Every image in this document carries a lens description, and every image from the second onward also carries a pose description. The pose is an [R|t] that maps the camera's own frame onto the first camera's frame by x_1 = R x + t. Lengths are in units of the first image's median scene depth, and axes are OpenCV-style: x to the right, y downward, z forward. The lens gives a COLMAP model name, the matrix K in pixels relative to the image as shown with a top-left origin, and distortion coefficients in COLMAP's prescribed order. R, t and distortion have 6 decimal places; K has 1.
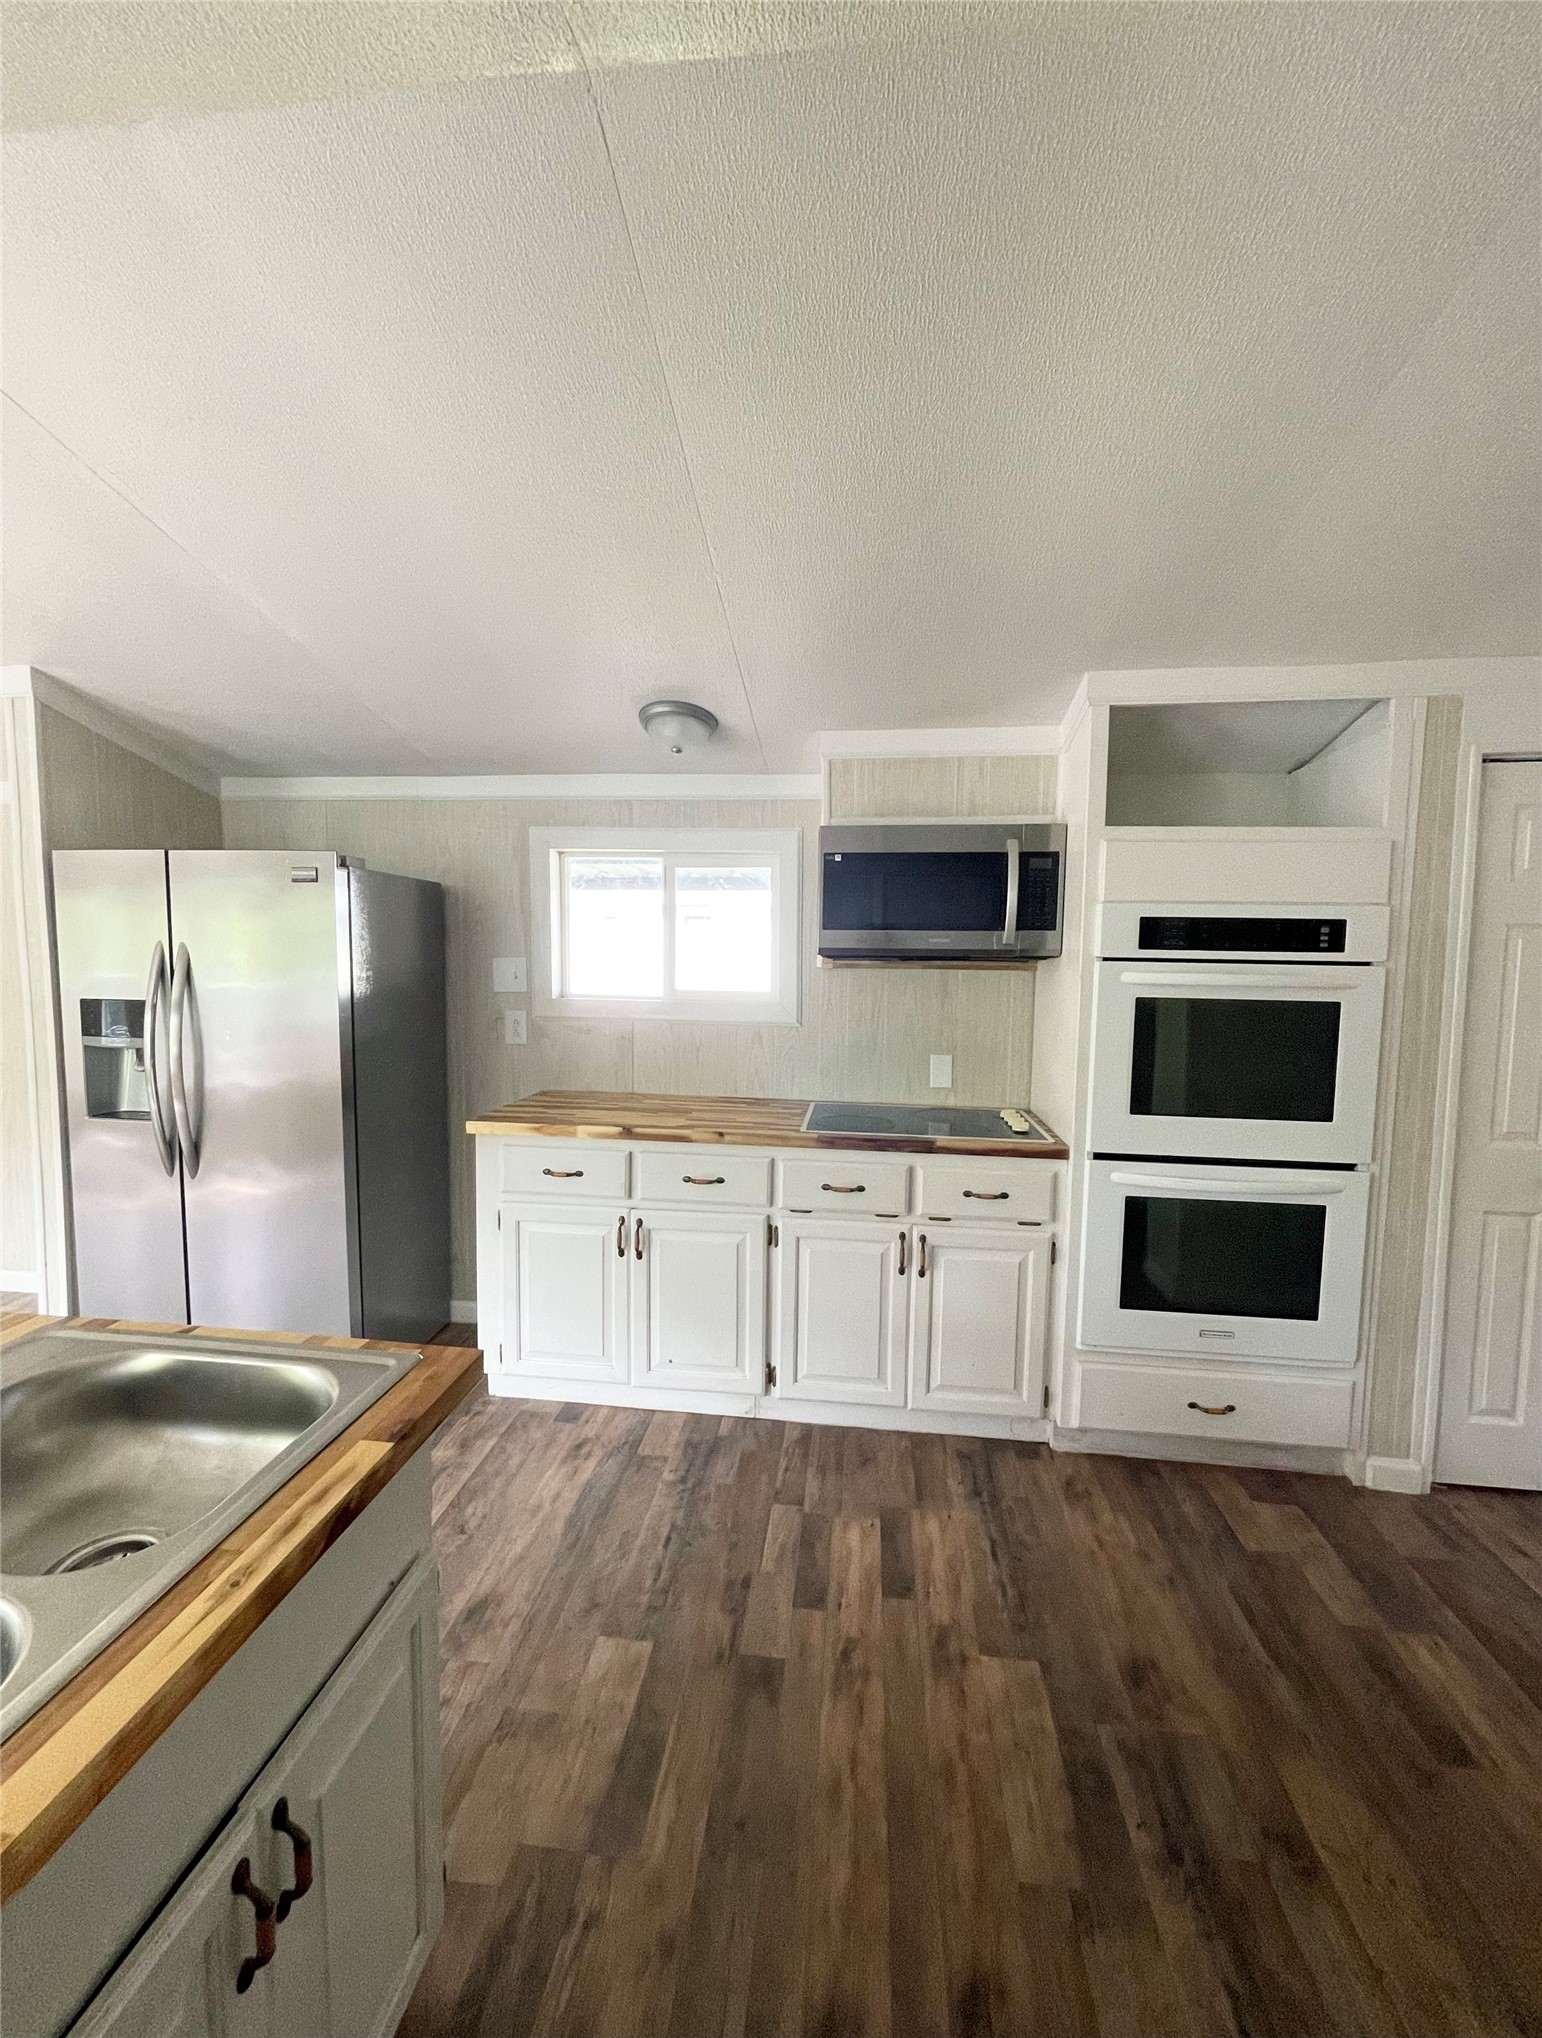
lens RADIAL K [[831.2, 0, 773.9], [0, 831.2, 1029.6], [0, 0, 1]] dist [-0.004060, -0.000518]
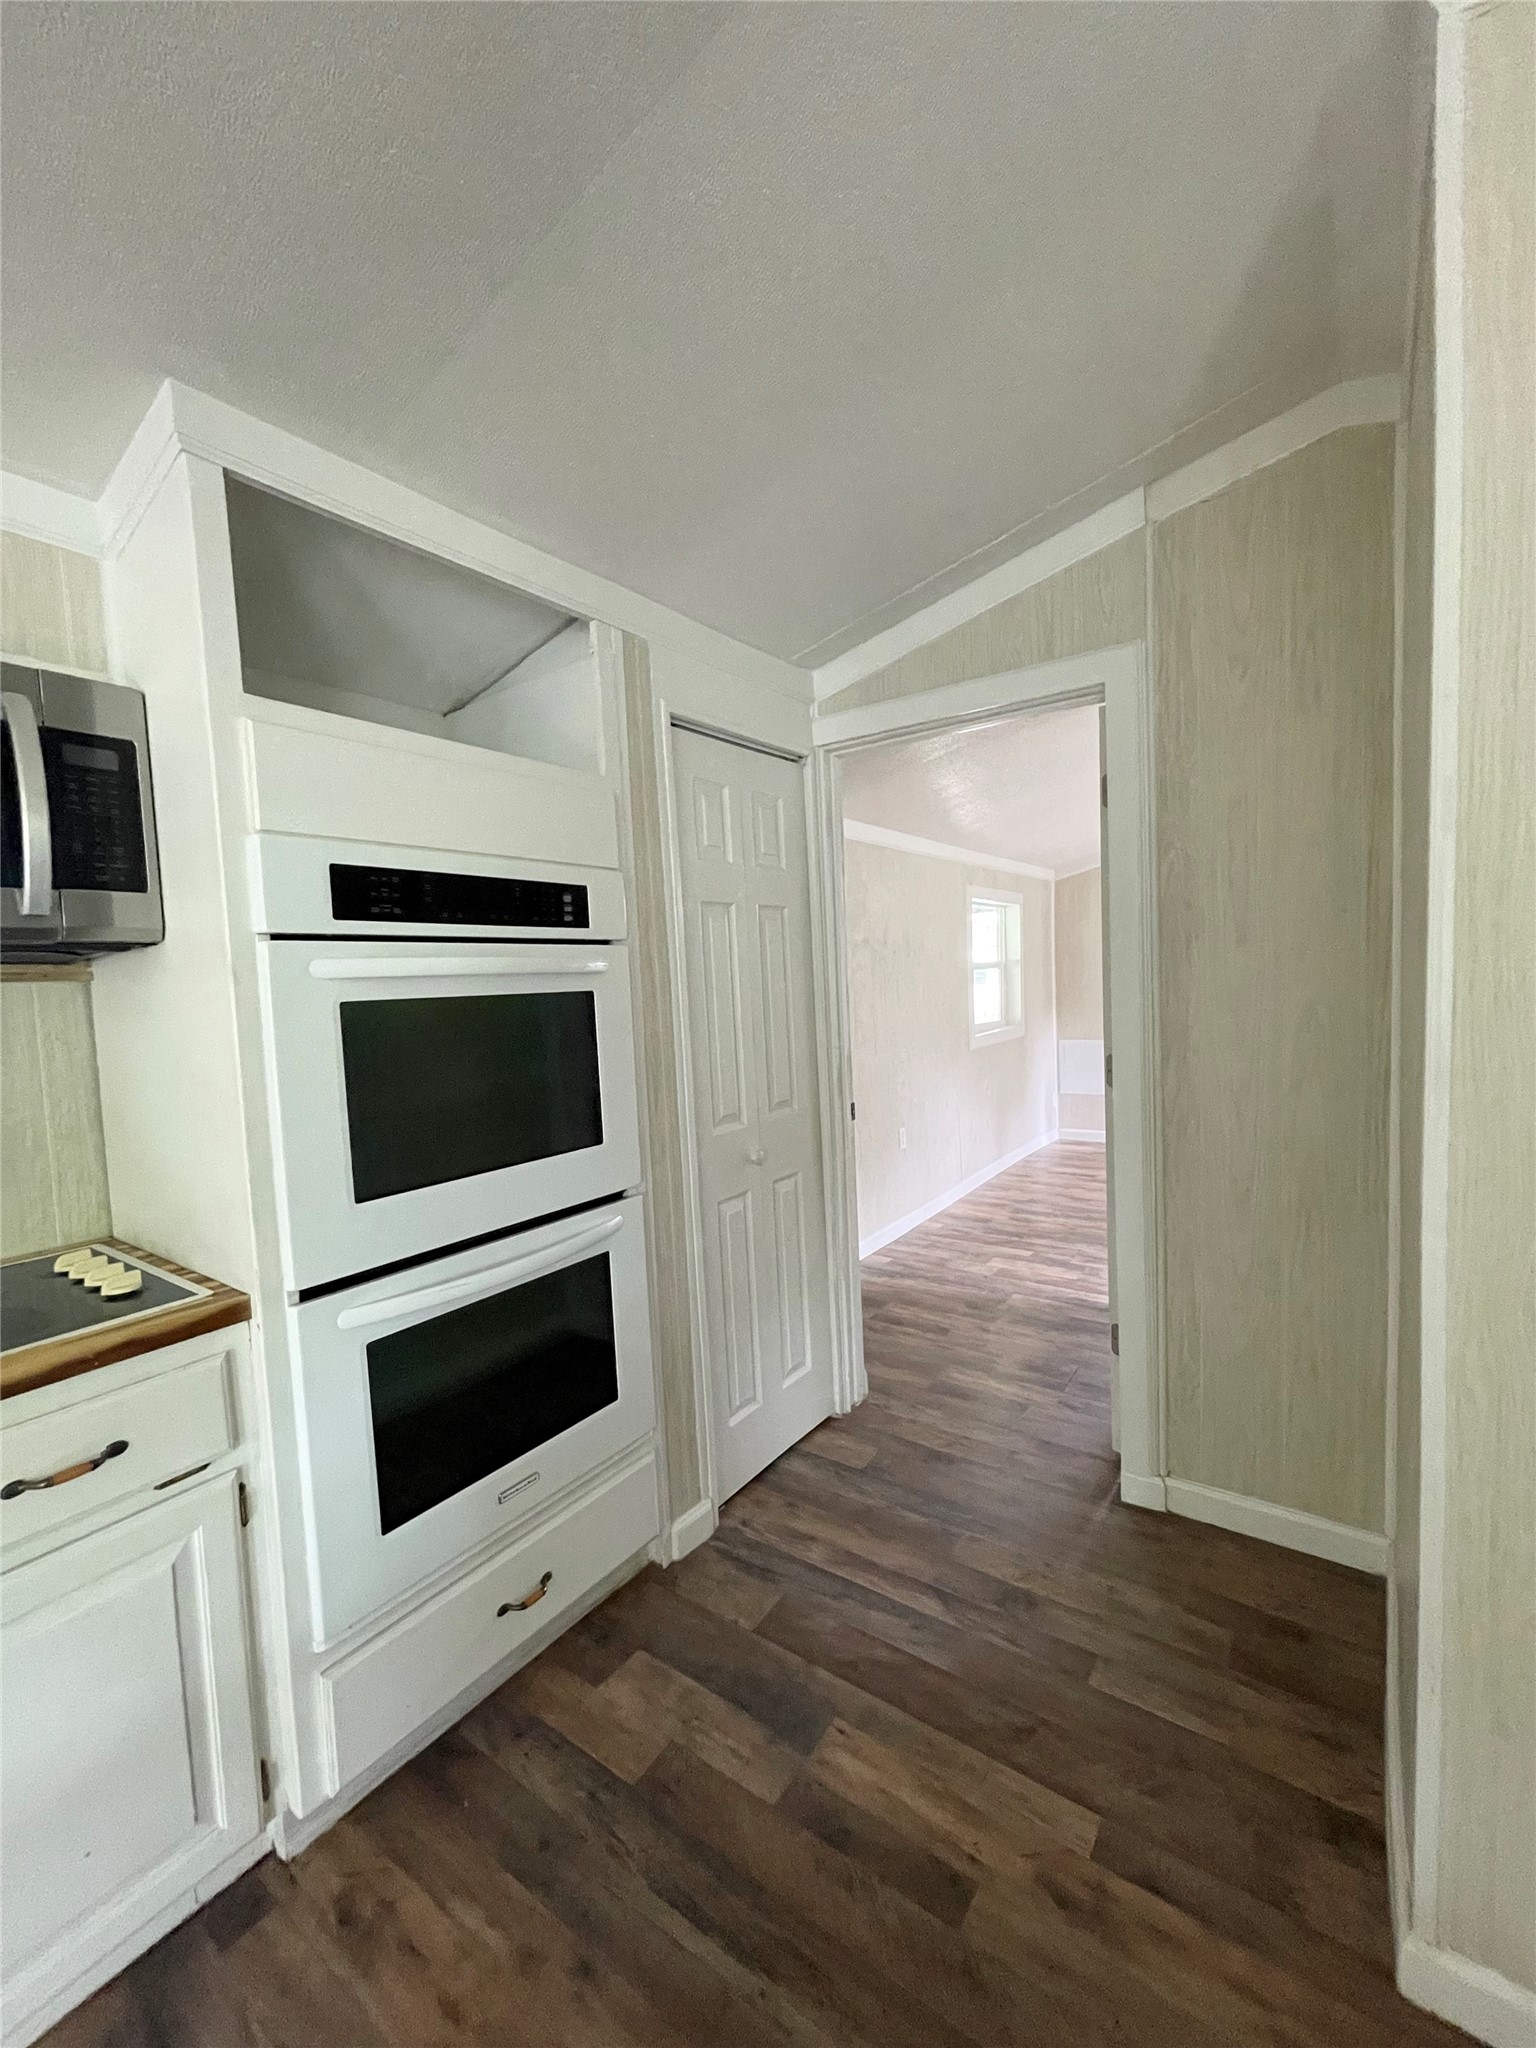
lens RADIAL K [[828.9, 0, 771.0], [0, 828.9, 1026.5], [0, 0, 1]] dist [-0.000892, 0.000308]
pose [[0.485068, -0.086290, 0.870209, 0.073209], [0.126900, 0.991532, 0.027585, 0.000092], [-0.865220, 0.097049, 0.491910, 0.437444]]
